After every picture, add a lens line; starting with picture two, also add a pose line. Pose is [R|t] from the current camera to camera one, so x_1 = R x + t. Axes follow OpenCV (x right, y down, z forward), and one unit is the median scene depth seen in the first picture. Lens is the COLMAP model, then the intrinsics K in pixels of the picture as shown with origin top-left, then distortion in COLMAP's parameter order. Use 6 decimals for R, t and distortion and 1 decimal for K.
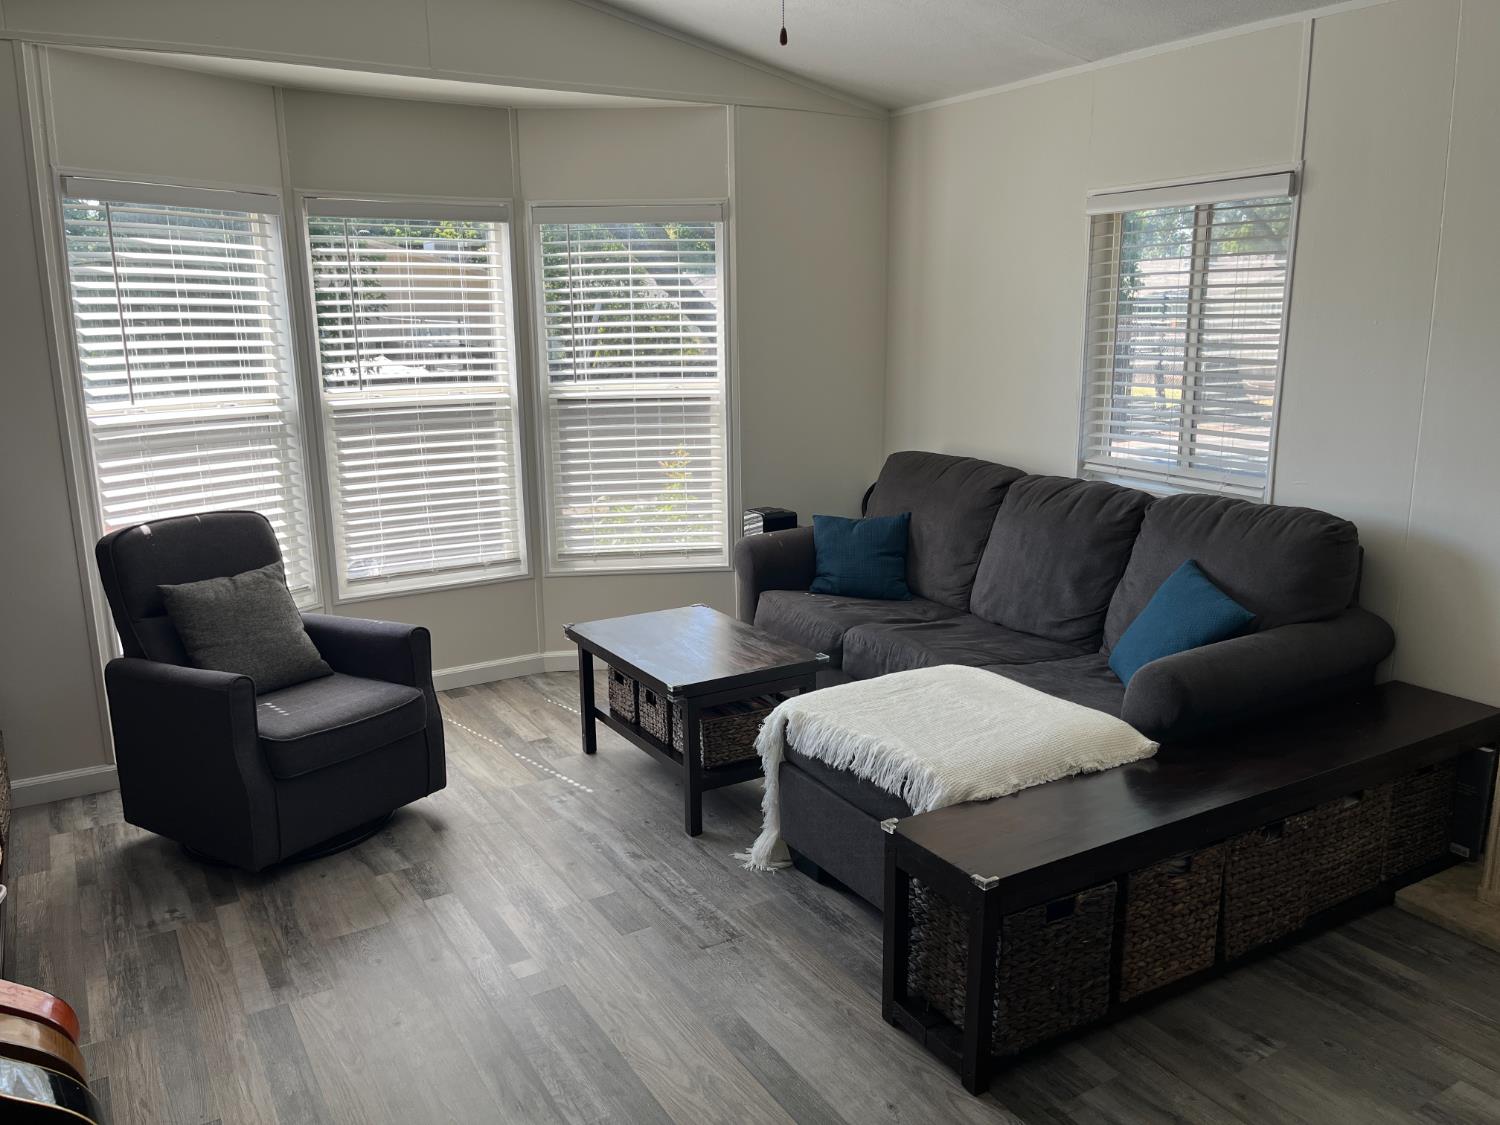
lens RADIAL K [[1149.7, 0, 750.8], [0, 1149.7, 563.4], [0, 0, 1]] dist [0.054261, -0.081948]
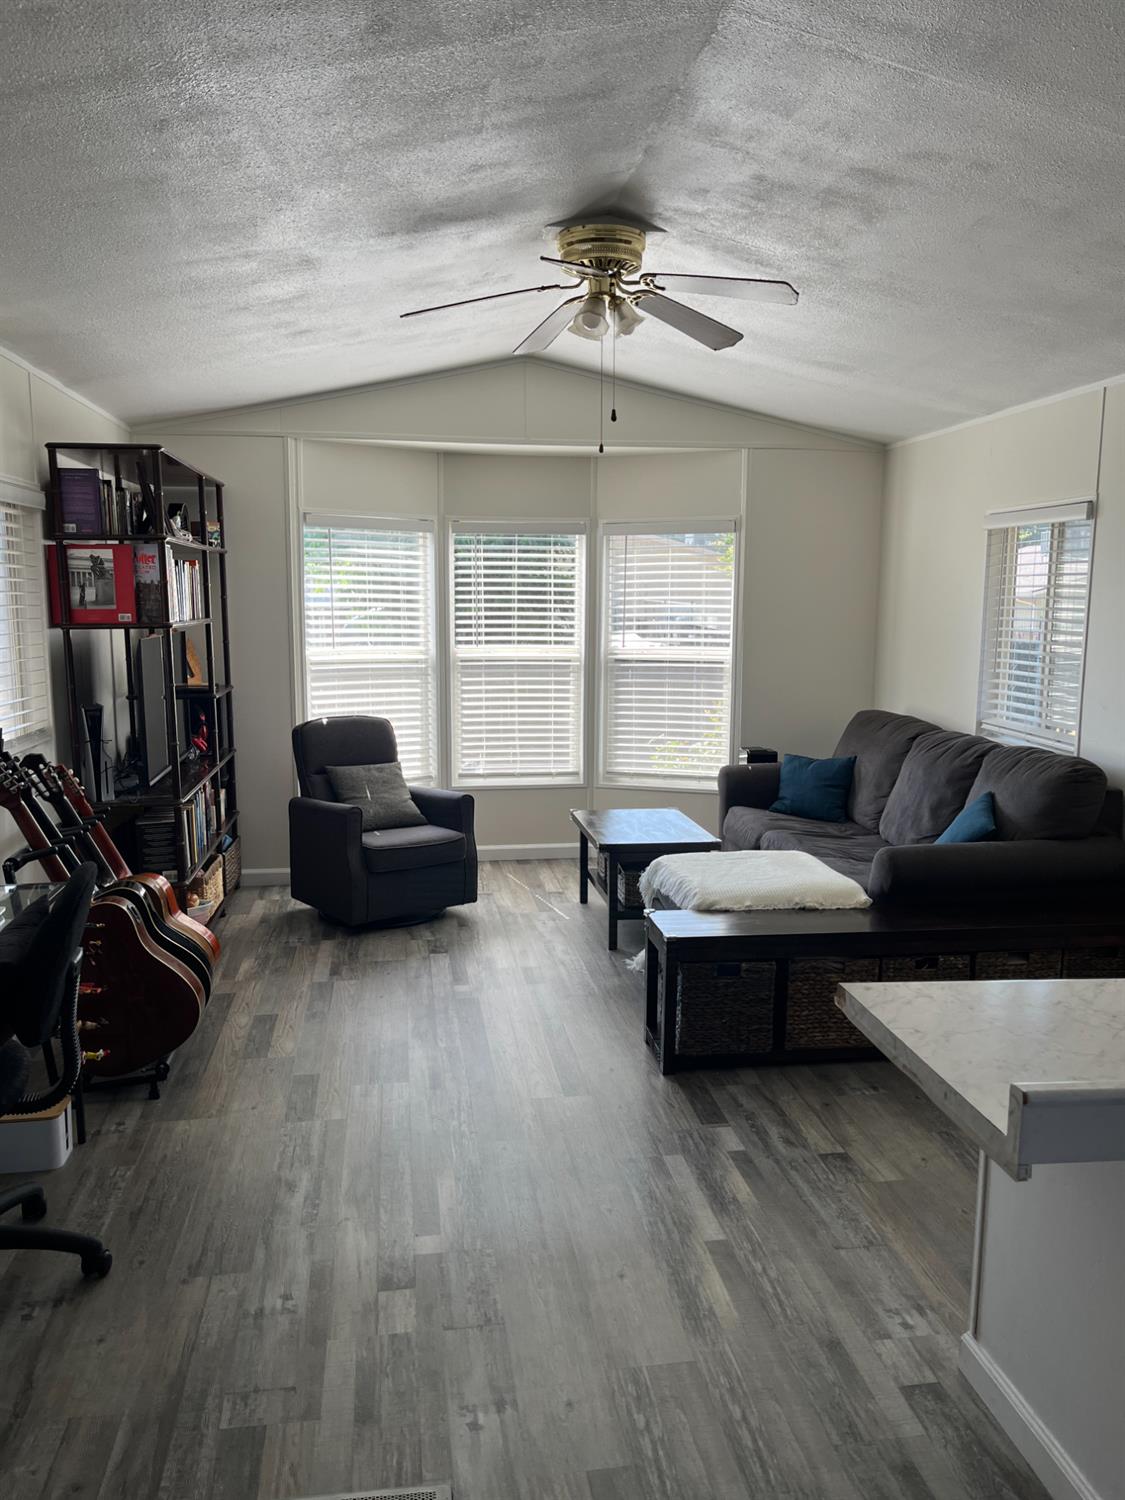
lens RADIAL K [[1149.7, 0, 563.0], [0, 1149.7, 754.6], [0, 0, 1]] dist [0.054261, -0.081948]
pose [[0.921224, 0.070035, -0.382676, 0.369270], [-0.099110, 0.993456, -0.056774, 0.066066], [0.376195, 0.090228, 0.922137, -0.336552]]
